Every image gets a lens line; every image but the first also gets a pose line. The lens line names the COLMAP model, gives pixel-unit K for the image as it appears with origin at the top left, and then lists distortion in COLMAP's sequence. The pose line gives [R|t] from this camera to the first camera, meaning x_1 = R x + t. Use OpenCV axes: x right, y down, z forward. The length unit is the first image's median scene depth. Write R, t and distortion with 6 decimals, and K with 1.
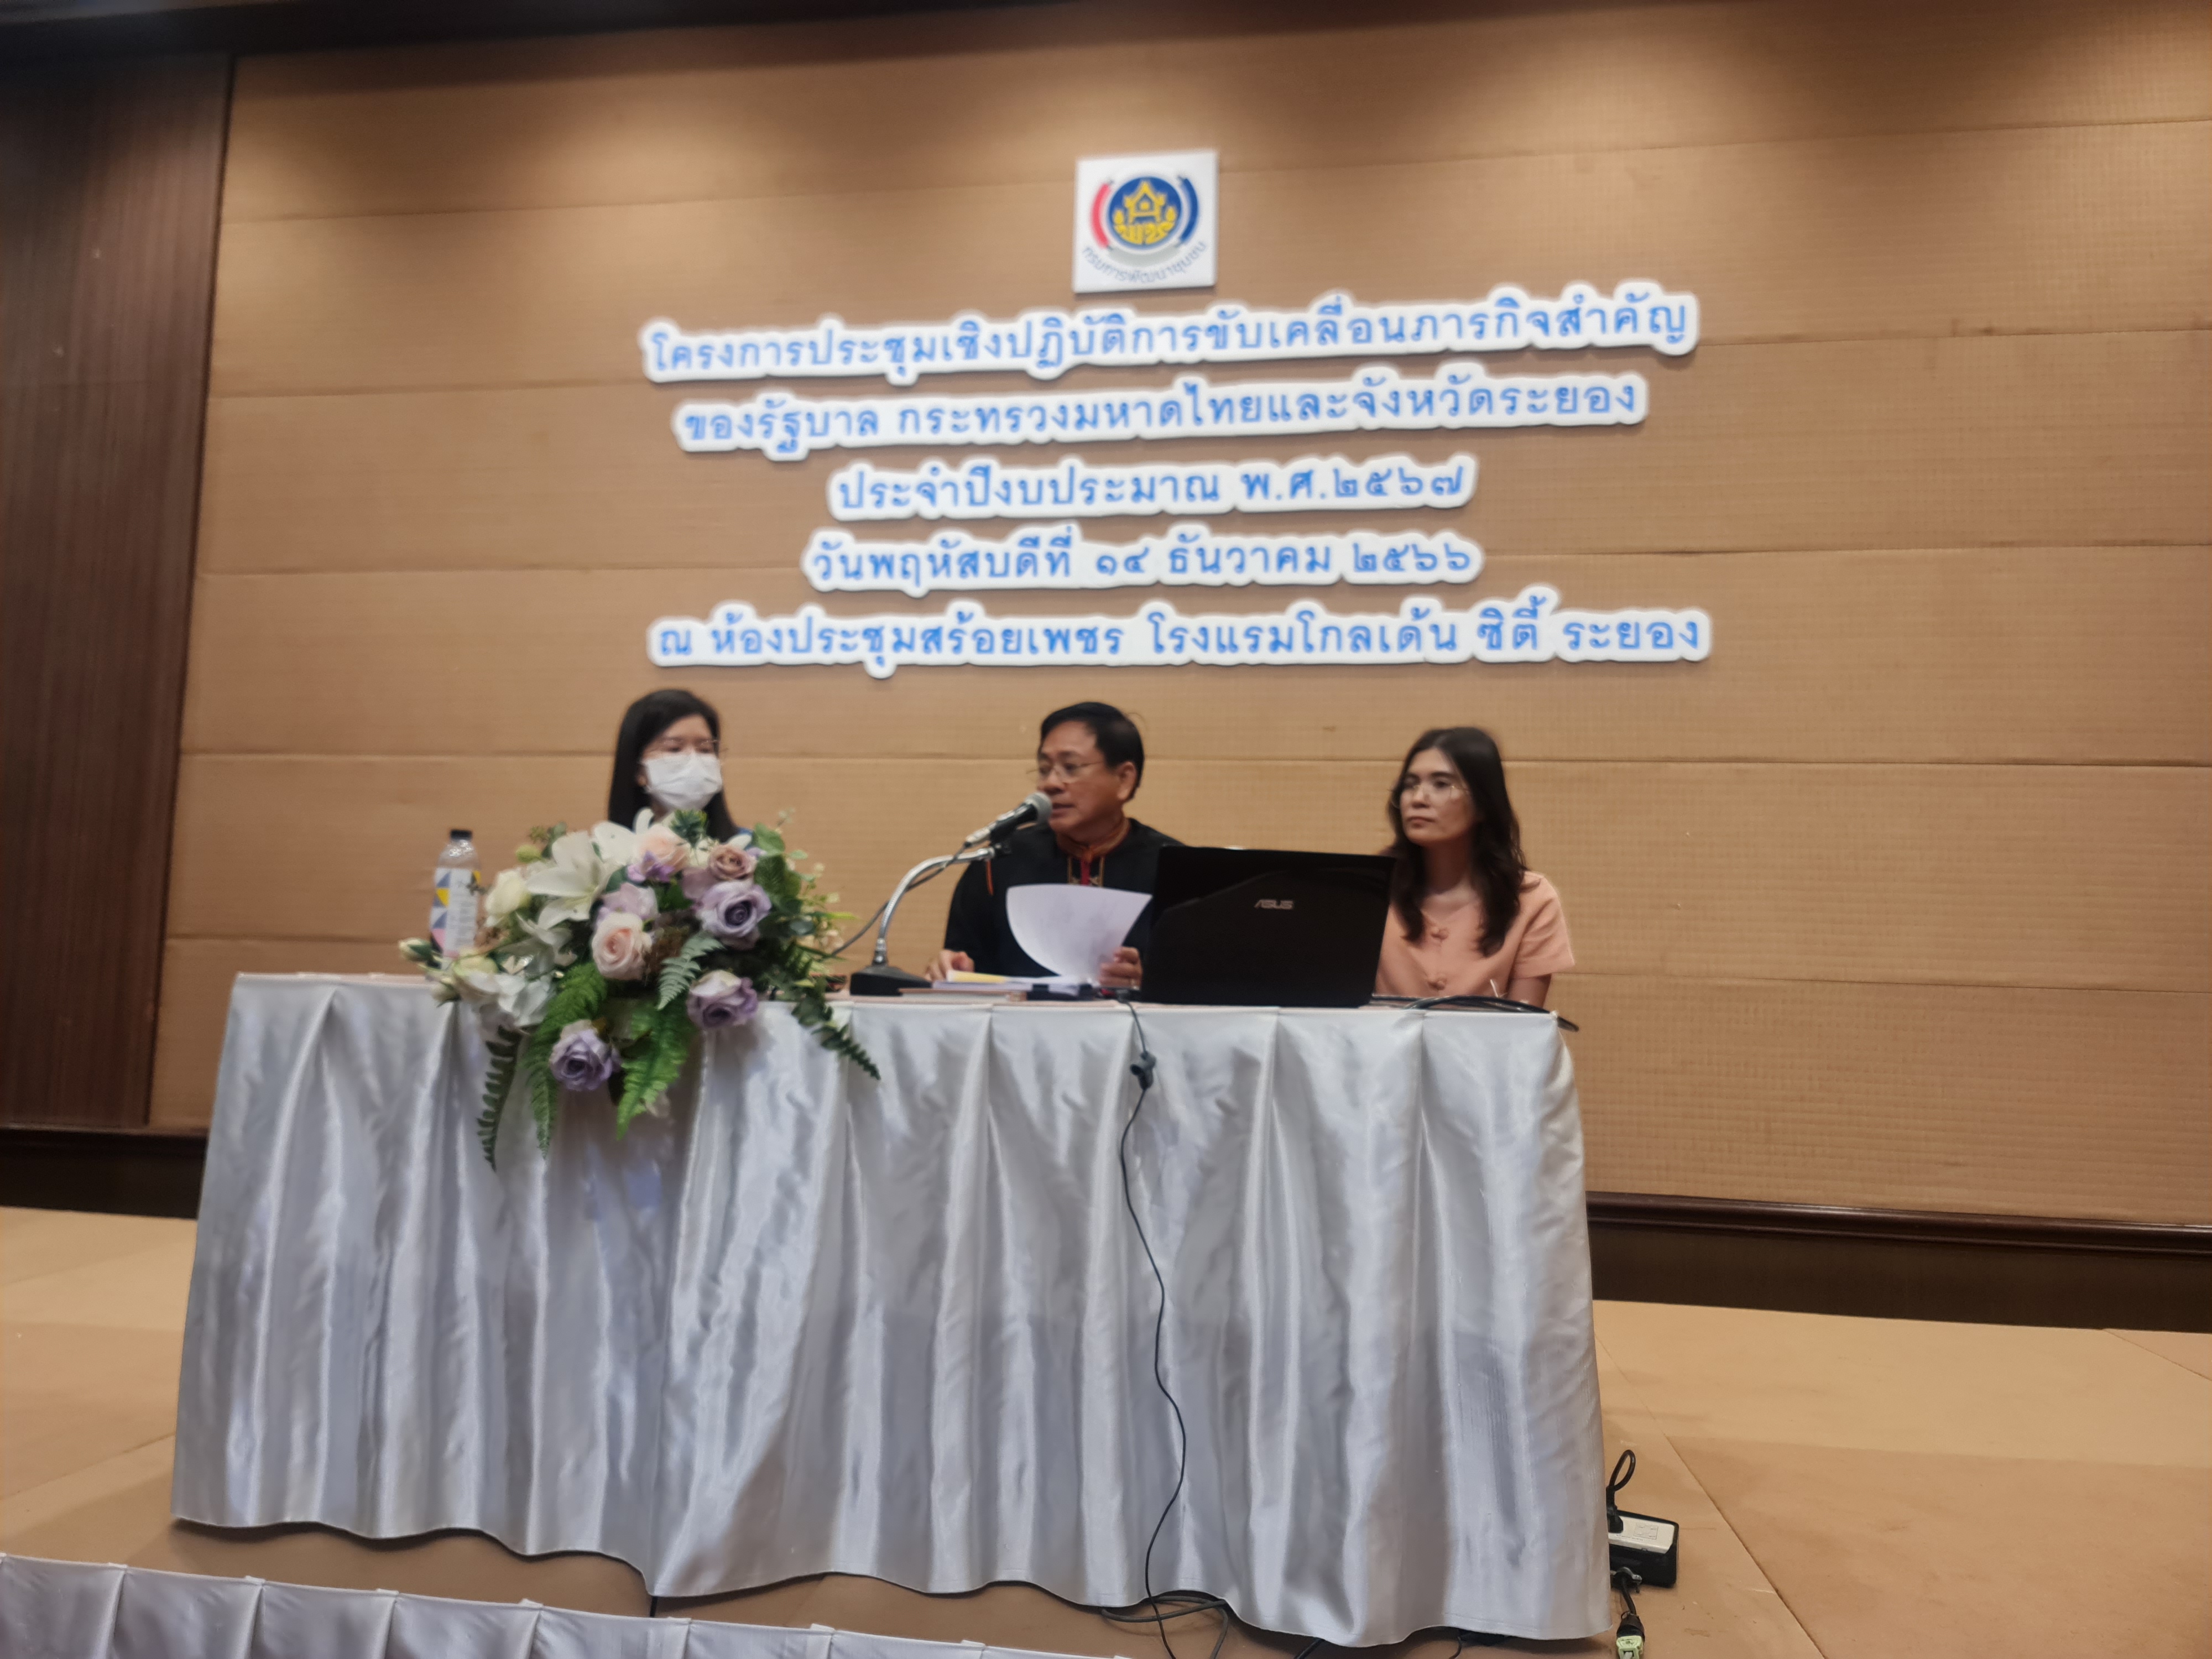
lens RADIAL K [[1739.2, 0, 1104.6], [0, 1739.2, 828.9], [0, 0, 1]] dist [0.065650, -0.005608]
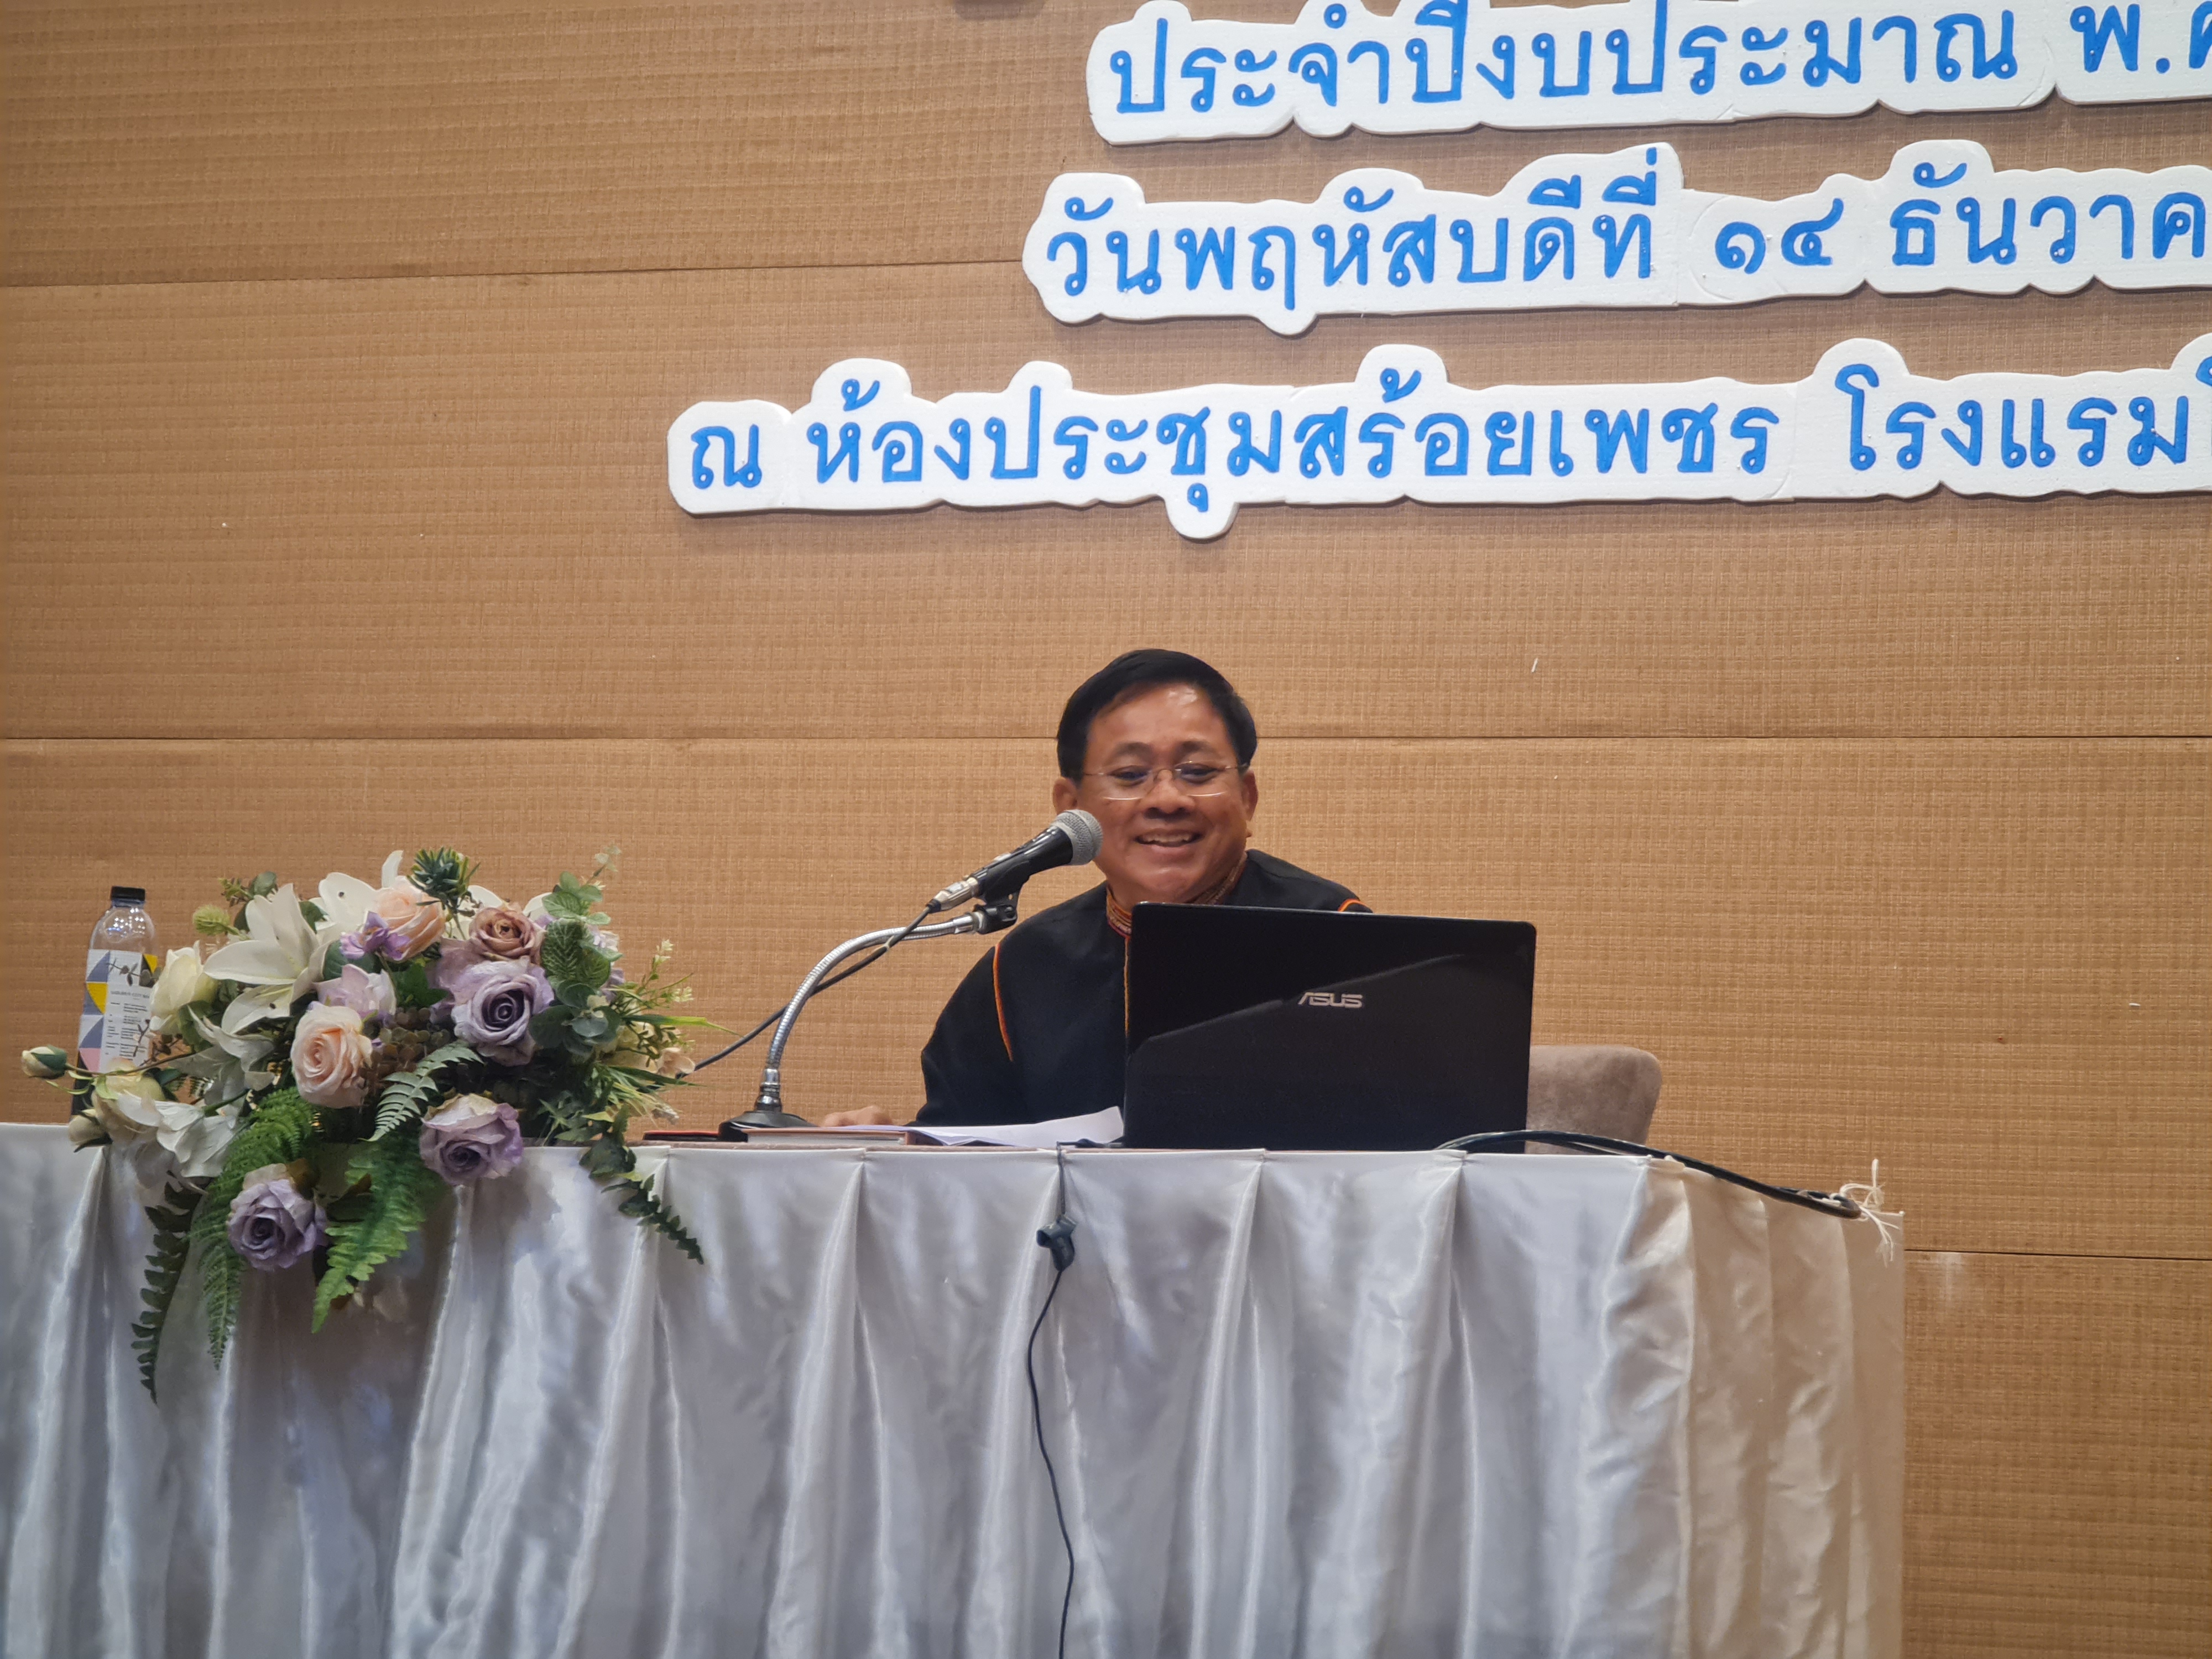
lens RADIAL K [[7933.5, 0, 1106.3], [0, 7933.5, 830.6], [0, 0, 1]] dist [0.659773, 0.000000]
pose [[0.963436, -0.003340, -0.267916, 0.711146], [-0.002256, 0.999786, -0.020577, 0.037409], [0.267928, 0.020429, 0.963222, -1.600920]]
